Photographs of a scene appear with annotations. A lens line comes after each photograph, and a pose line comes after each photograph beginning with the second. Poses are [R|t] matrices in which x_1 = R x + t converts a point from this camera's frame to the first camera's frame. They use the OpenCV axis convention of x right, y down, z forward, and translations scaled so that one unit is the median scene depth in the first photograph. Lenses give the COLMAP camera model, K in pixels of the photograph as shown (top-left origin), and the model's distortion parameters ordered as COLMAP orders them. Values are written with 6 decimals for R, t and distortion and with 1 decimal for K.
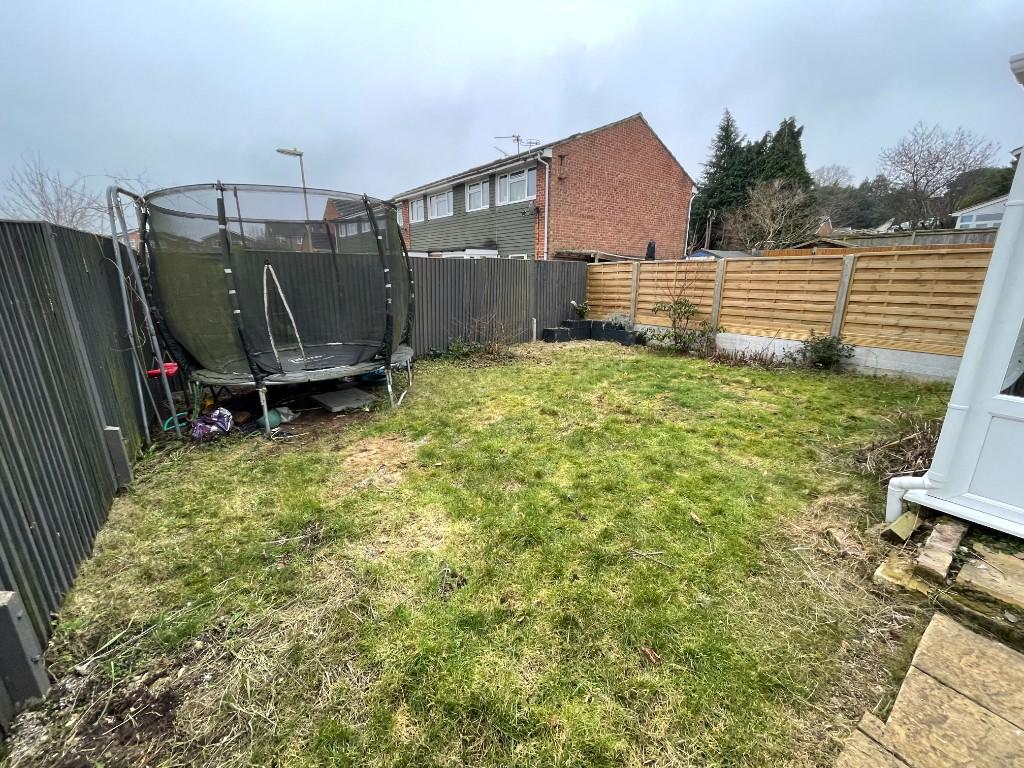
lens RADIAL K [[416.1, 0, 512.0], [0, 416.1, 380.8], [0, 0, 1]] dist [0.000050, 0.000123]
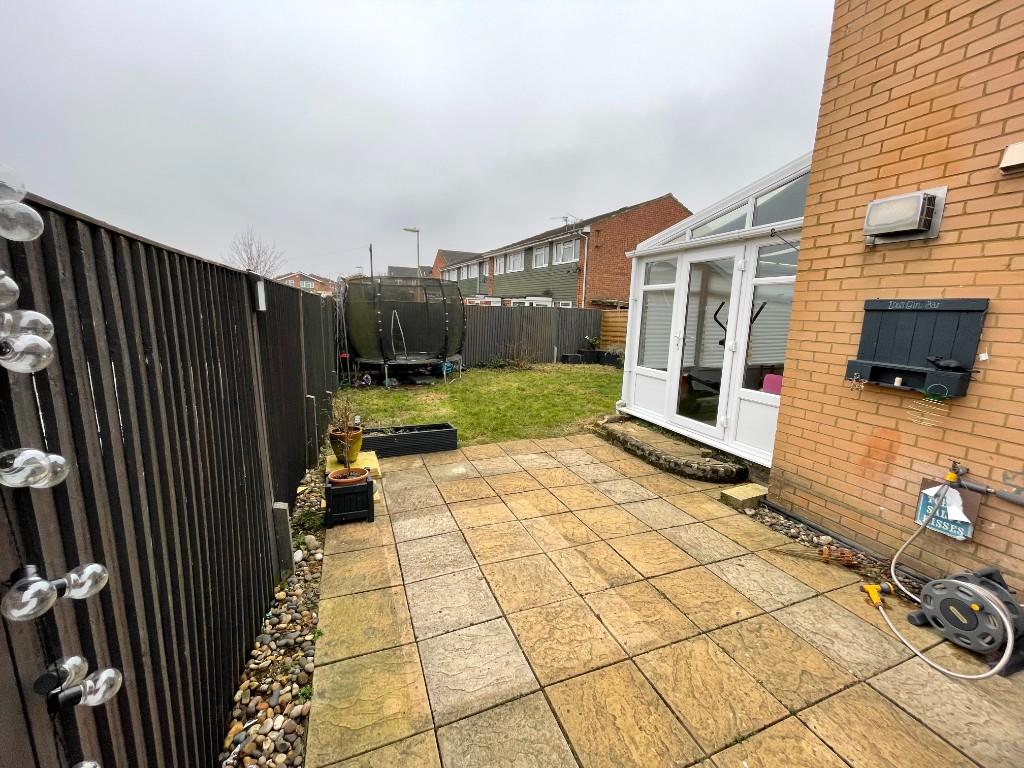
lens RADIAL K [[416.1, 0, 511.0], [0, 416.1, 385.3], [0, 0, 1]] dist [0.000050, 0.000123]
pose [[0.974163, 0.060912, -0.217477, 0.160222], [-0.078664, 0.994157, -0.073922, 0.071730], [0.211703, 0.089119, 0.973262, -0.302439]]
